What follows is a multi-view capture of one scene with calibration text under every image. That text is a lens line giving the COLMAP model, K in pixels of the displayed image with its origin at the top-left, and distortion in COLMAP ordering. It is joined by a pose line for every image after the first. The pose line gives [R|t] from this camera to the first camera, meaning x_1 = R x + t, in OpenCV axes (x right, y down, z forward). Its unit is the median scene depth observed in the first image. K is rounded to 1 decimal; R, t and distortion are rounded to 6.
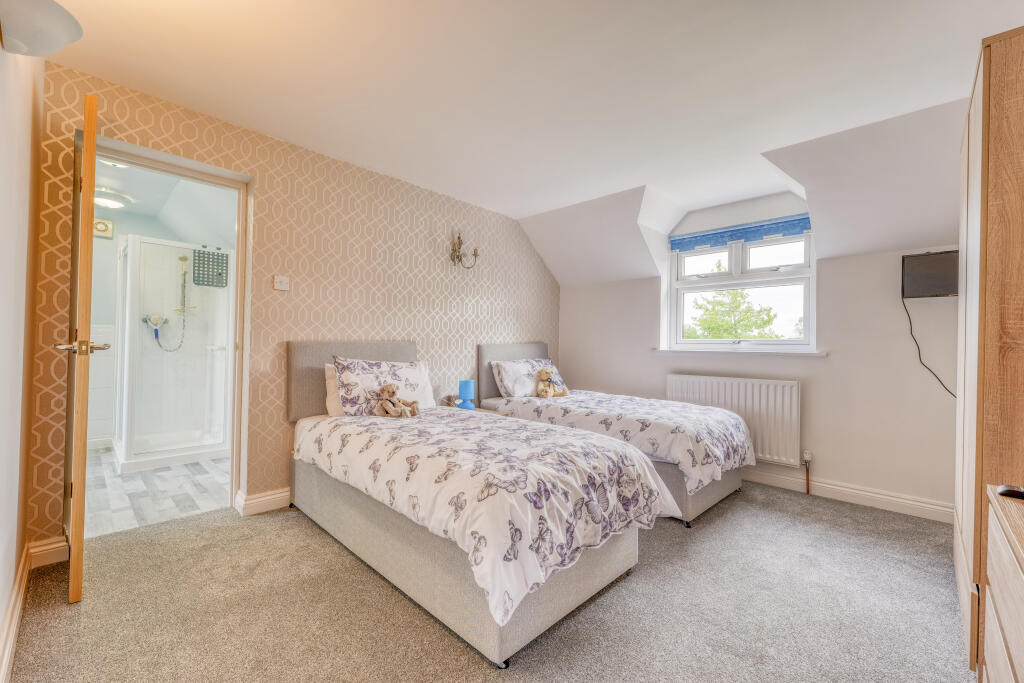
lens RADIAL K [[418.8, 0, 513.8], [0, 418.8, 340.4], [0, 0, 1]] dist [0.002047, -0.000314]
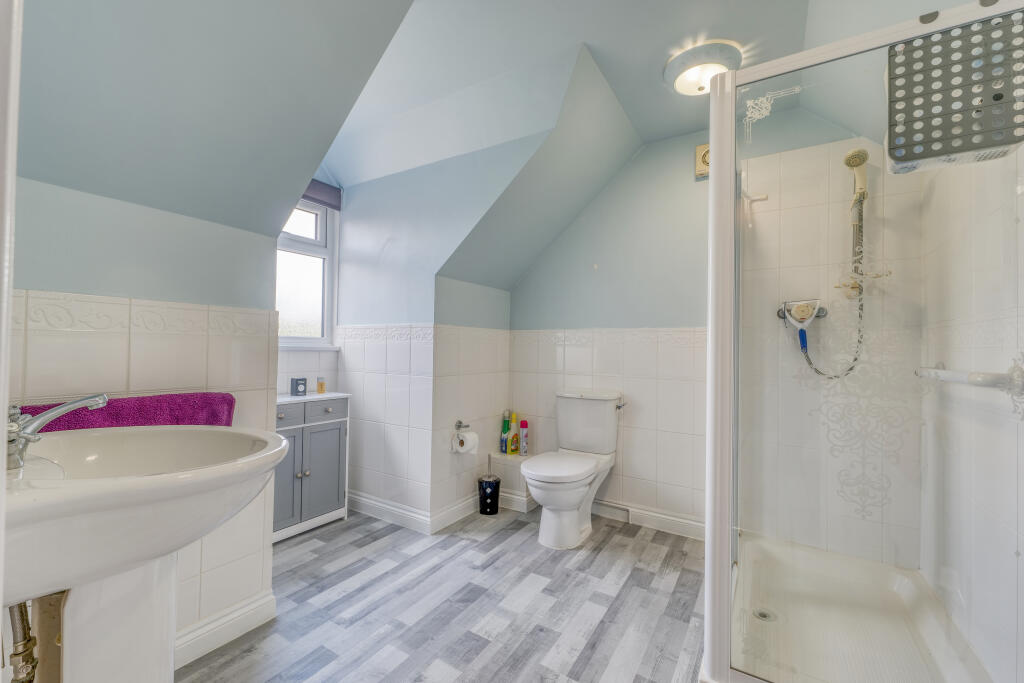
lens RADIAL K [[418.8, 0, 513.8], [0, 418.8, 340.4], [0, 0, 1]] dist [0.002047, -0.000314]
pose [[0.209237, -0.029837, -0.977410, -0.399913], [-0.001281, 0.999525, -0.030787, -0.000215], [0.977864, 0.007694, 0.209099, 0.508763]]
